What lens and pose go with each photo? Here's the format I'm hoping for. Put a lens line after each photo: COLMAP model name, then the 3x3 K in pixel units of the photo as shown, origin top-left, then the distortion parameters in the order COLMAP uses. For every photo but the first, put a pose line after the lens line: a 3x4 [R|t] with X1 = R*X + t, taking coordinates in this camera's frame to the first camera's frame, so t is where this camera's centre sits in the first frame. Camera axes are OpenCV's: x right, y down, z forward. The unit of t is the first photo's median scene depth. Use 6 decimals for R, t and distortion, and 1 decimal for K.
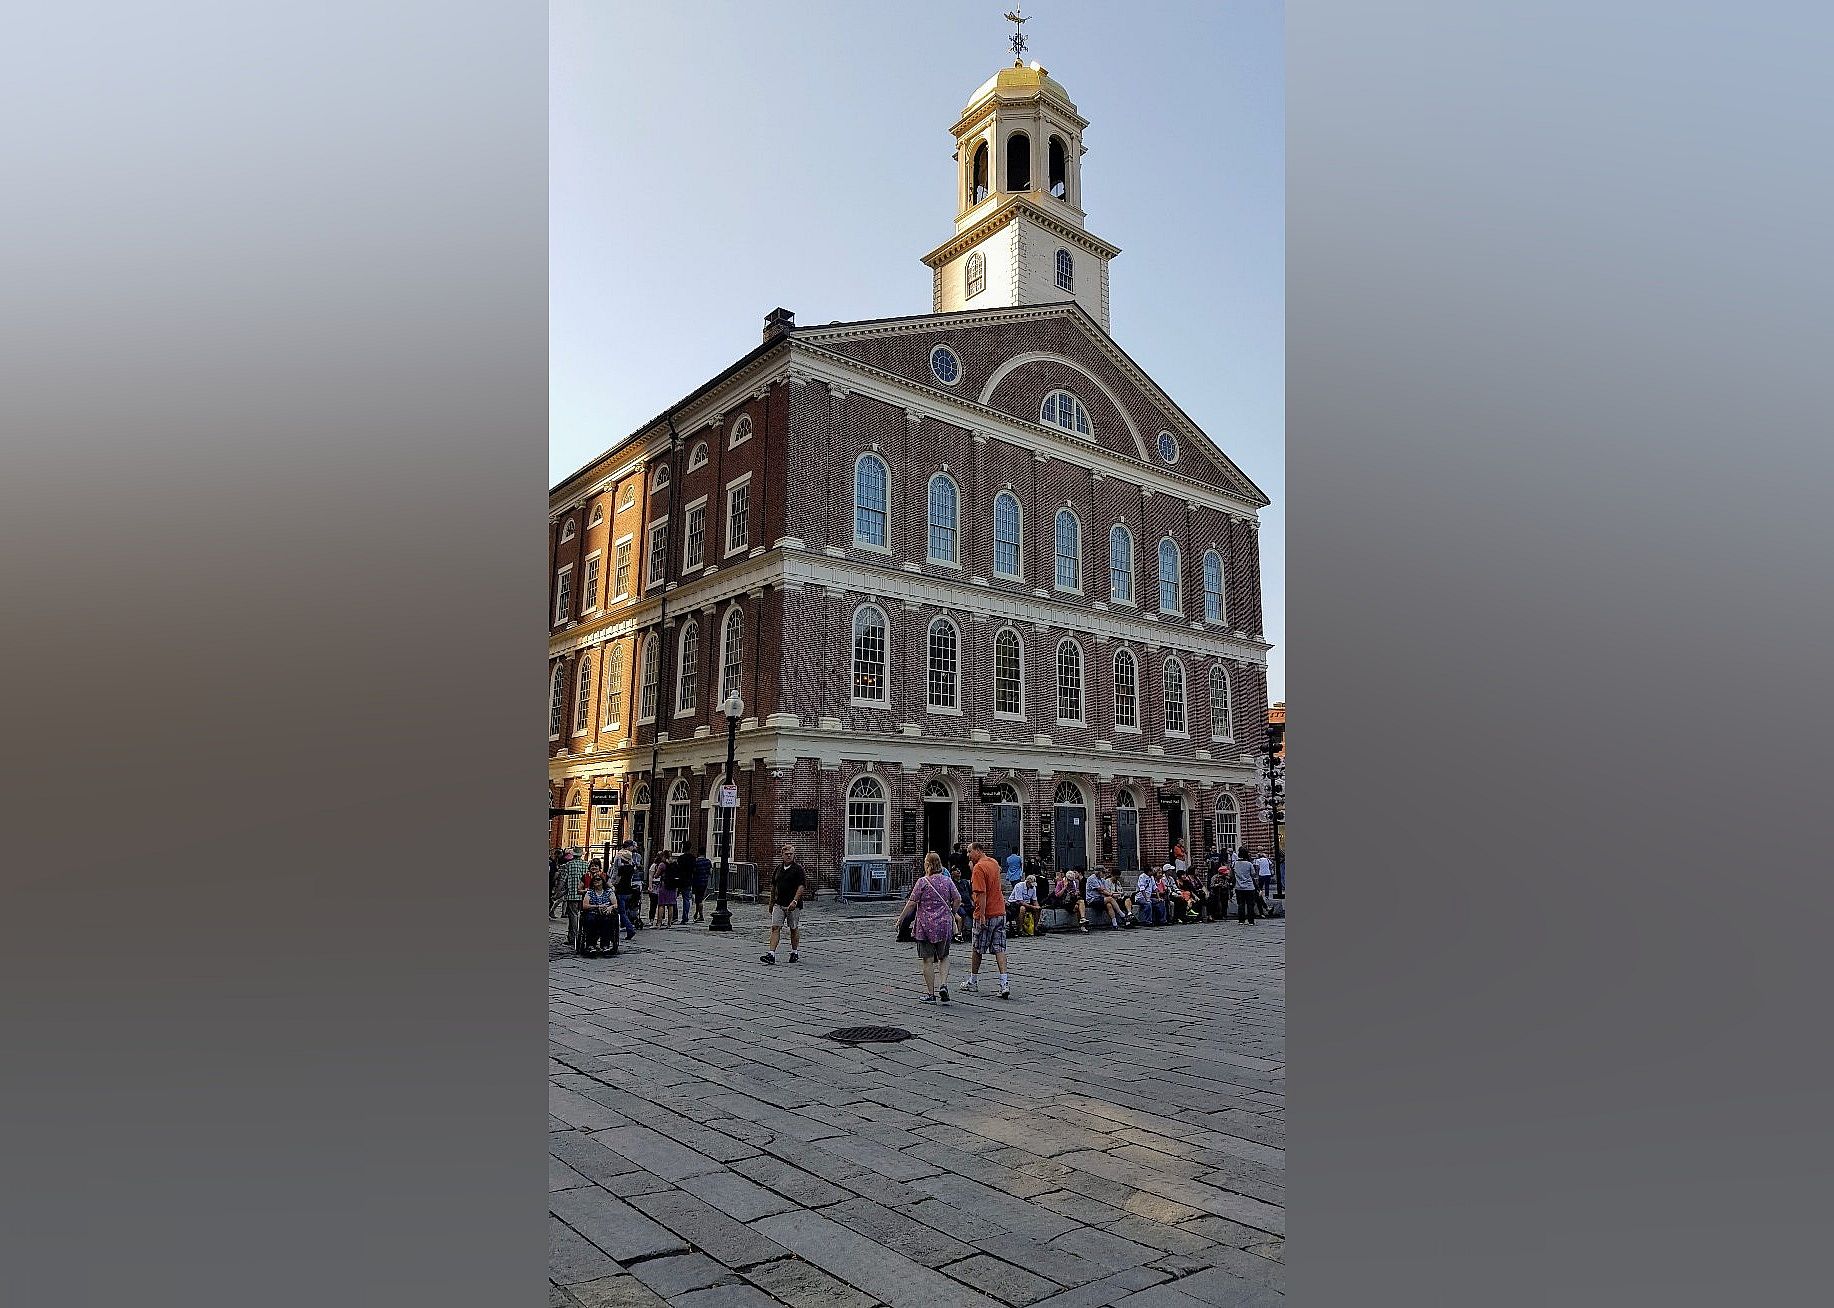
lens RADIAL K [[1053.2, 0, 1011.5], [0, 1053.2, 654.6], [0, 0, 1]] dist [0.002939, -0.000036]
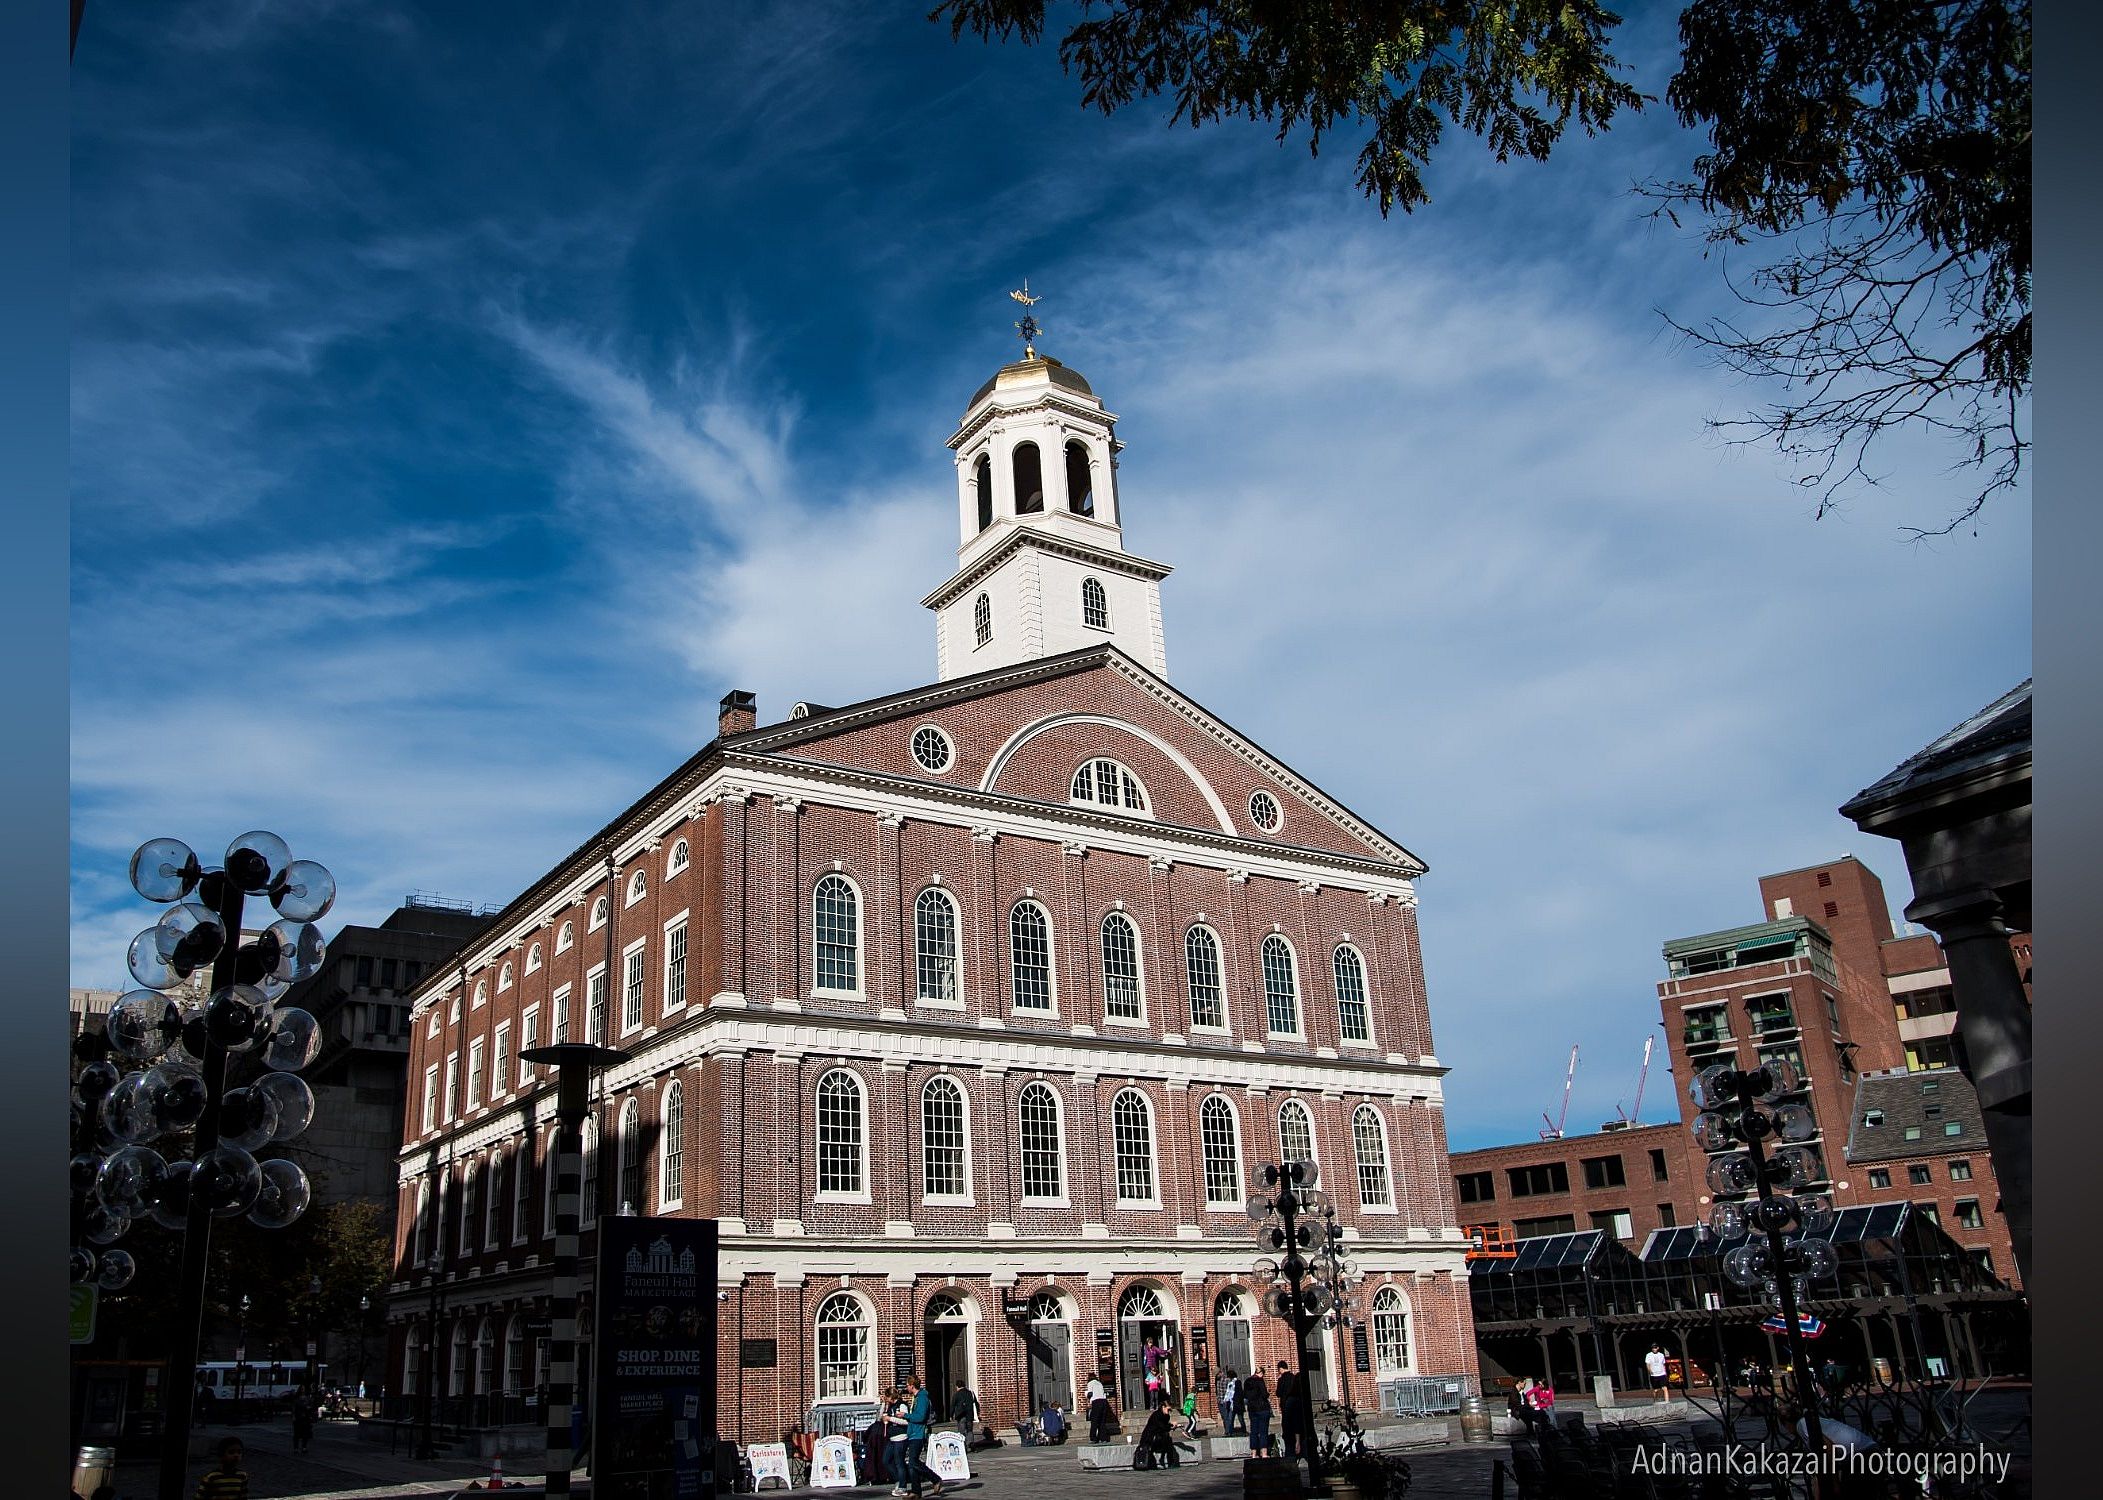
lens RADIAL K [[1648.7, 0, 1051.5], [0, 1648.7, 750.0], [0, 0, 1]] dist [-0.147582, -0.001135]
pose [[0.988996, -0.086834, -0.119776, 0.171012], [0.062781, 0.979447, -0.191683, -0.033245], [0.133959, 0.182054, 0.974121, -0.180644]]
